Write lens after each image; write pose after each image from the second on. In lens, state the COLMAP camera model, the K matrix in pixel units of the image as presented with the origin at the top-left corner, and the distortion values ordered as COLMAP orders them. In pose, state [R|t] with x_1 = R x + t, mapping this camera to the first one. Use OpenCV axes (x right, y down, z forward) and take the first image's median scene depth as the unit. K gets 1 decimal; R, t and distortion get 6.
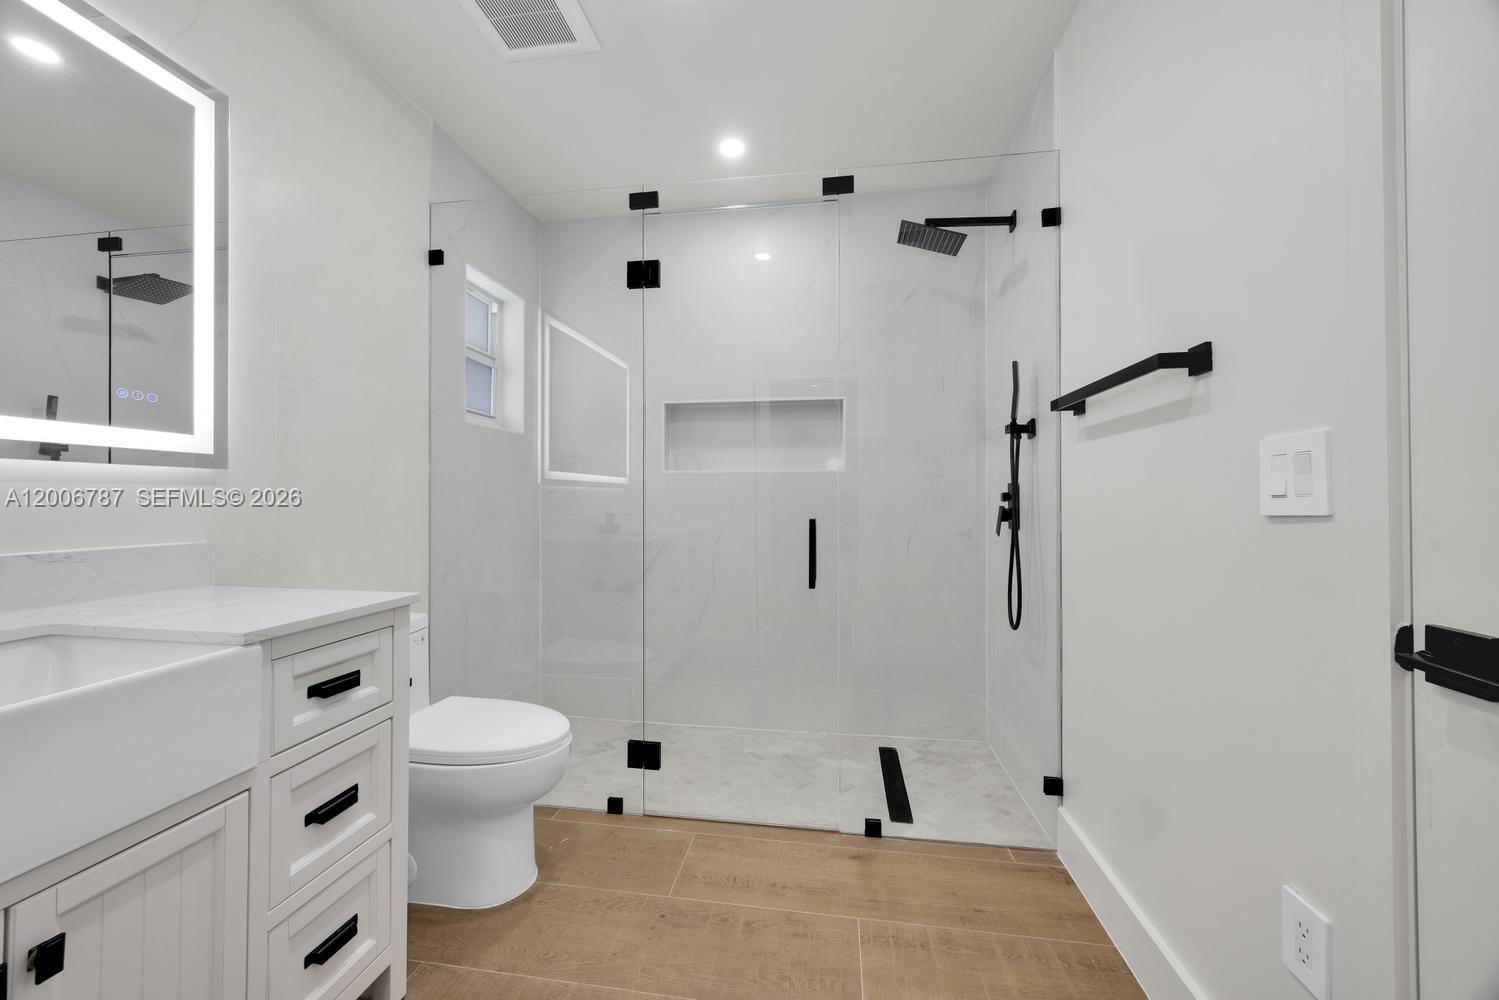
lens RADIAL K [[573.3, 0, 752.1], [0, 573.3, 498.6], [0, 0, 1]] dist [-0.001701, -0.000105]
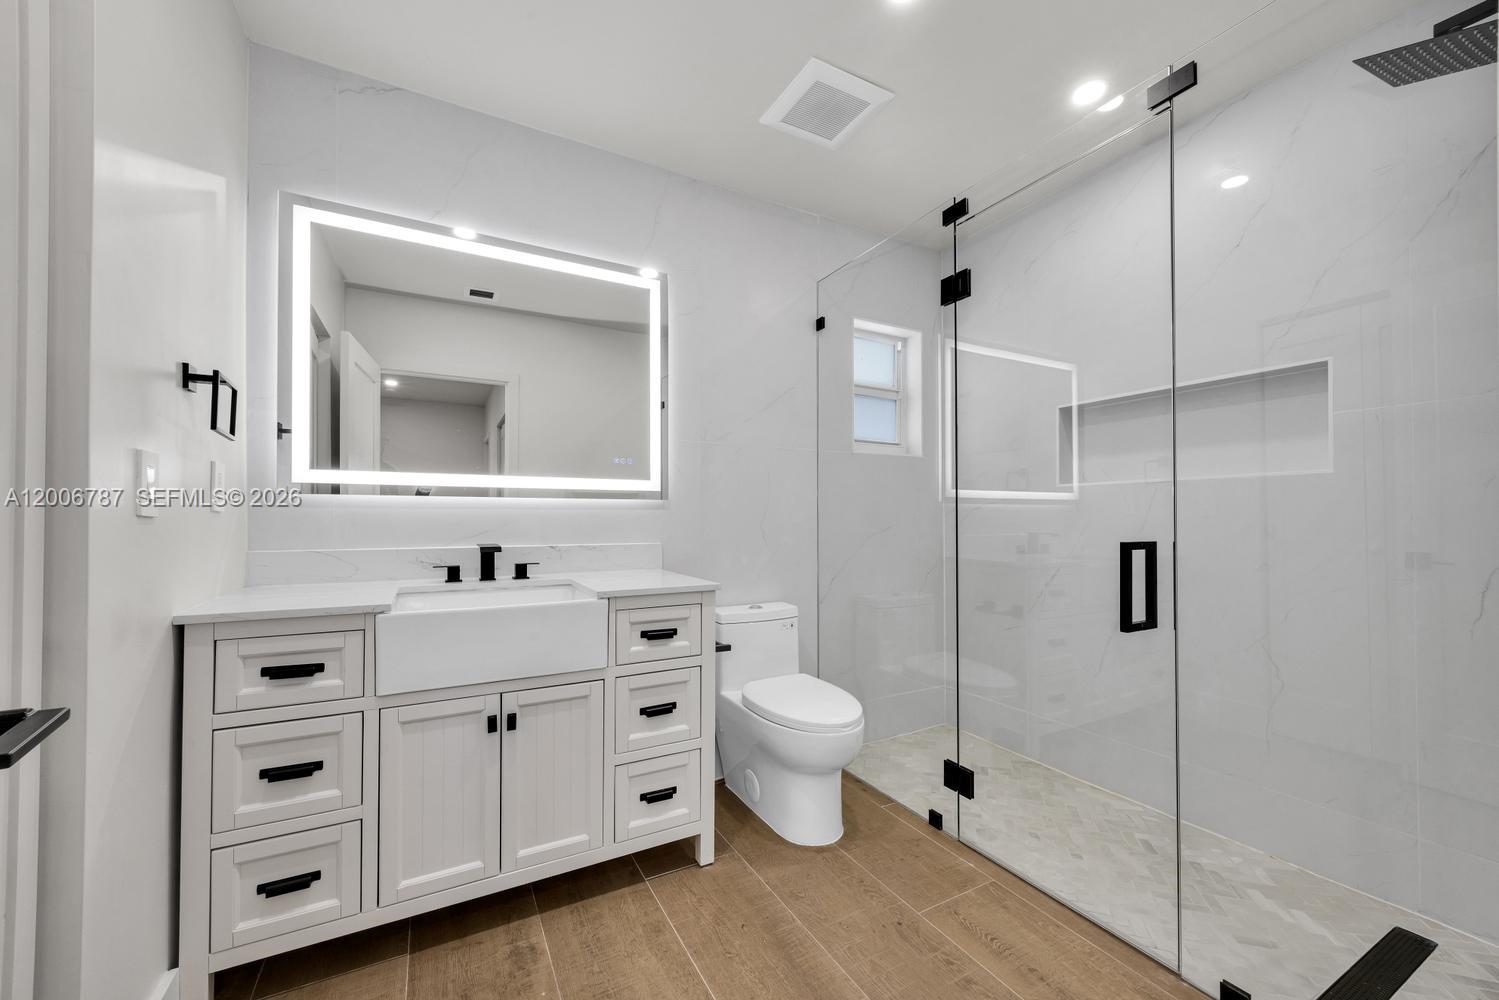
lens RADIAL K [[573.0, 0, 741.4], [0, 573.0, 514.3], [0, 0, 1]] dist [-0.001890, -0.000104]
pose [[0.607942, -0.007552, -0.793945, 0.419700], [0.004053, 0.999971, -0.006409, 0.001982], [0.793971, 0.000678, 0.607955, 0.130483]]
